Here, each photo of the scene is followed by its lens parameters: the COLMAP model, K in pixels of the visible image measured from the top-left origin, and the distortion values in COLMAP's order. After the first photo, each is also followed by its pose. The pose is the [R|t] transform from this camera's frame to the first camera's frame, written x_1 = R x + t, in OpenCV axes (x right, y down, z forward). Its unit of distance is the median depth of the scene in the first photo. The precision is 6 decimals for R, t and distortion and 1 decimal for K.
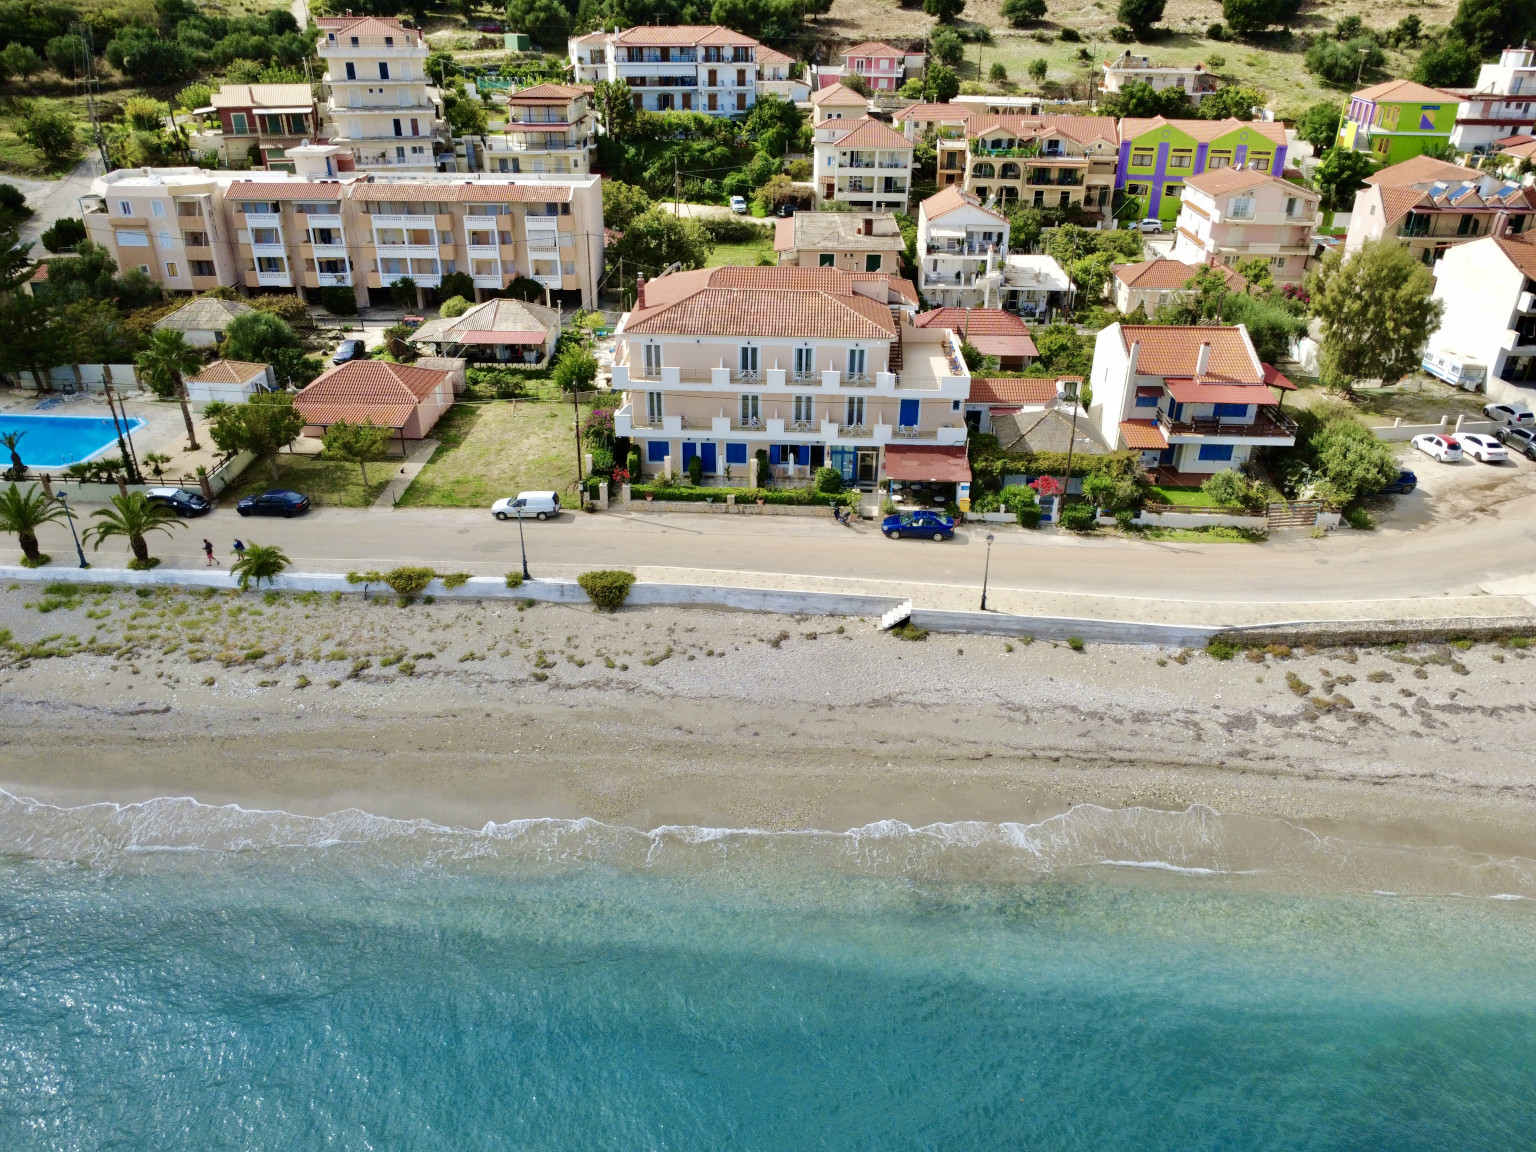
lens RADIAL K [[1121.6, 0, 769.9], [0, 1121.6, 579.0], [0, 0, 1]] dist [-0.000820, 0.006630]
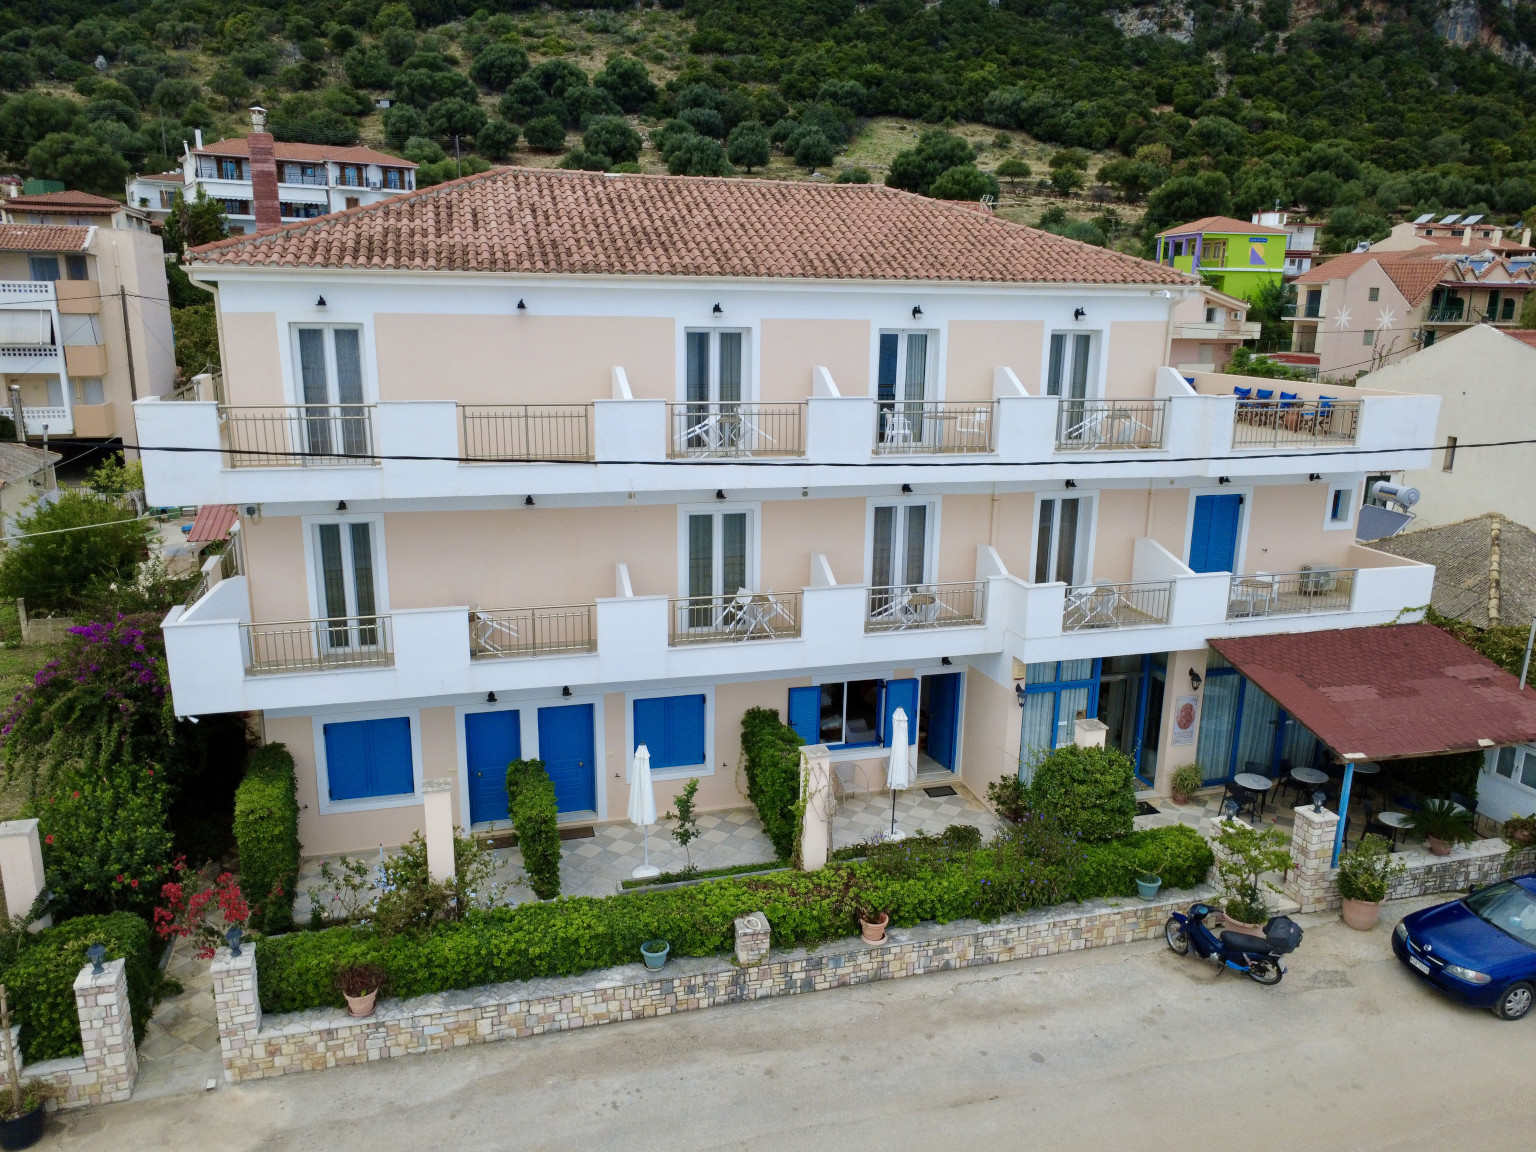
lens RADIAL K [[1121.6, 0, 768.2], [0, 1121.6, 575.6], [0, 0, 1]] dist [-0.000820, 0.006630]
pose [[0.946737, -0.070781, 0.314133, -0.094520], [0.143011, 0.966477, -0.213239, -0.090755], [-0.288509, 0.246805, 0.925122, 0.761322]]
